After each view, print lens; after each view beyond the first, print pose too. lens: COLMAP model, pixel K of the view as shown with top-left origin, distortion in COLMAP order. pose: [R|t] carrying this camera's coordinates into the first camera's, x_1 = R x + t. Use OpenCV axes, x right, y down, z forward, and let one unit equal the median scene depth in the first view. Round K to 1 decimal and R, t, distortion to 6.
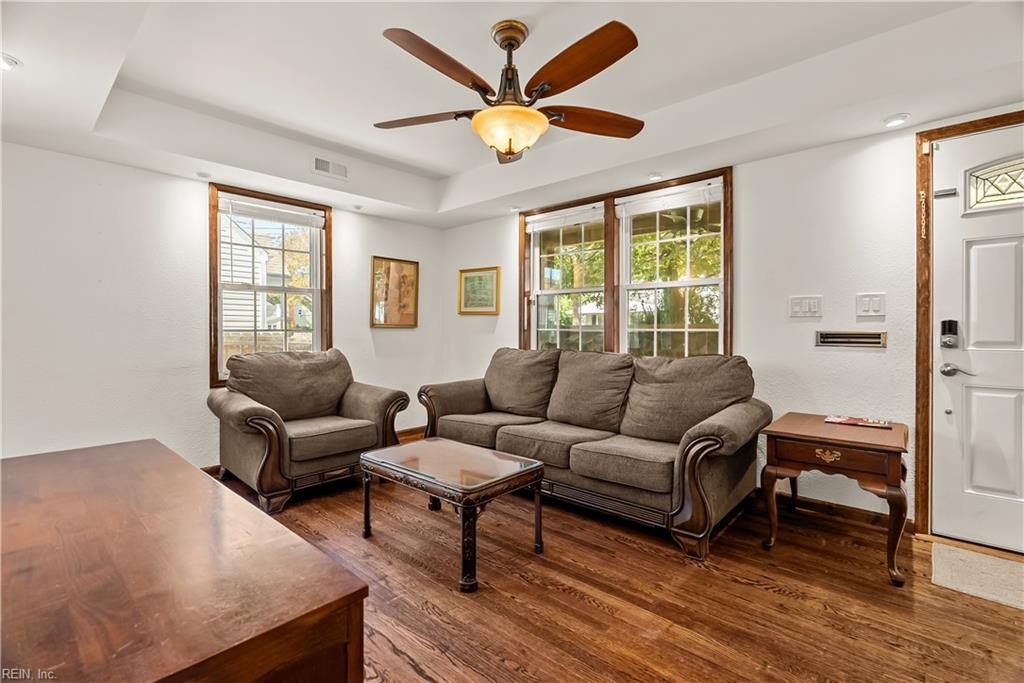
lens RADIAL K [[465.3, 0, 511.7], [0, 465.3, 333.9], [0, 0, 1]] dist [-0.008207, 0.002214]
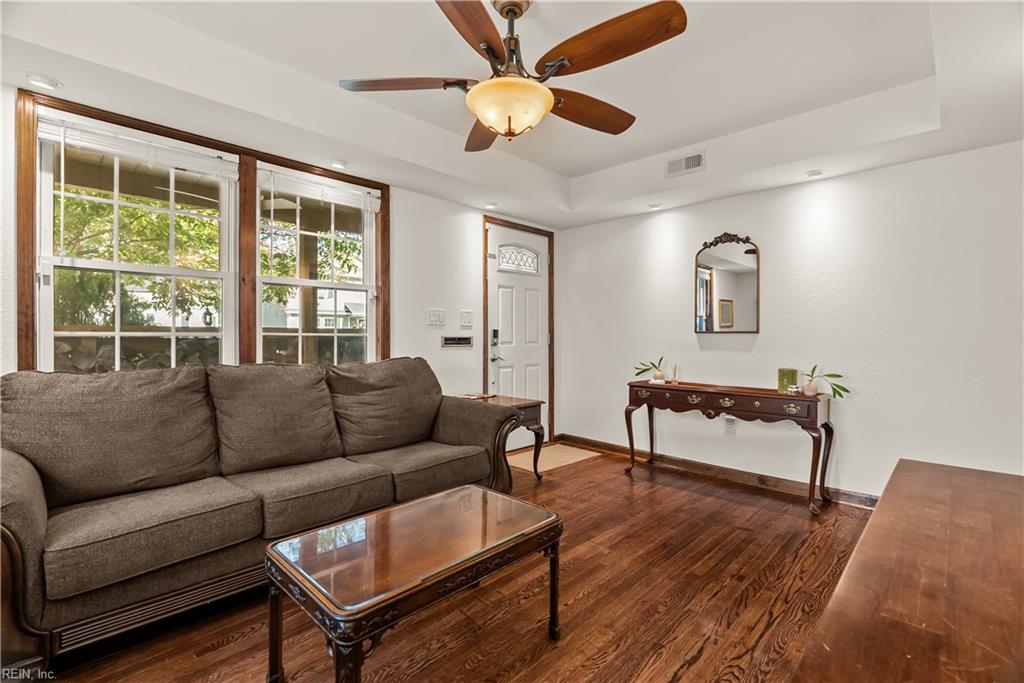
lens RADIAL K [[465.3, 0, 511.5], [0, 465.3, 340.1], [0, 0, 1]] dist [-0.008207, 0.002214]
pose [[0.043403, -0.010448, 0.999003, -0.742245], [0.005160, 0.999934, 0.010234, -0.006916], [-0.999044, 0.004711, 0.043454, 0.803368]]
